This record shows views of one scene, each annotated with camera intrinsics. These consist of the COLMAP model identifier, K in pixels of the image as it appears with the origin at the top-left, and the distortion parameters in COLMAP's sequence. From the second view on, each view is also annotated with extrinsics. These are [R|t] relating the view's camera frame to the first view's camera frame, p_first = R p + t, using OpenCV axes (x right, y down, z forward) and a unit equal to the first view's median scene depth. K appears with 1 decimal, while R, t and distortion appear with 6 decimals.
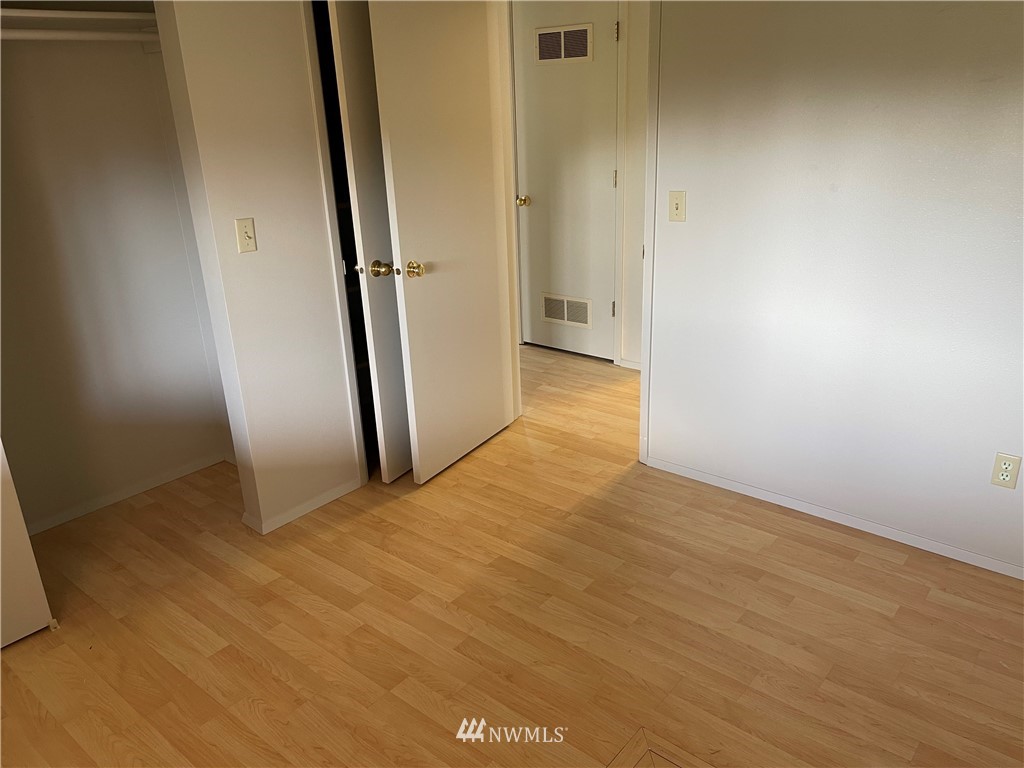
lens RADIAL K [[774.3, 0, 514.1], [0, 774.3, 385.3], [0, 0, 1]] dist [0.070267, -0.088840]
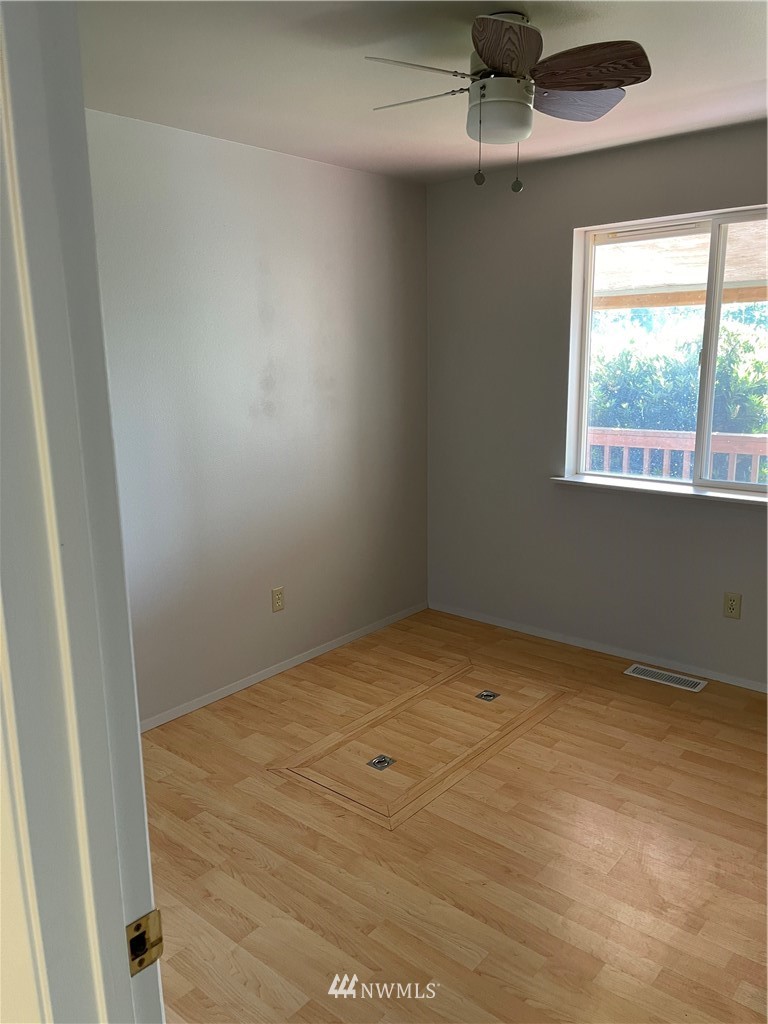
lens RADIAL K [[774.3, 0, 382.9], [0, 774.3, 515.8], [0, 0, 1]] dist [0.070267, -0.088840]
pose [[-0.998515, 0.050651, 0.020070, 0.109229], [0.053484, 0.841071, 0.538274, -0.567415], [0.010384, 0.538548, -0.842531, 1.541006]]
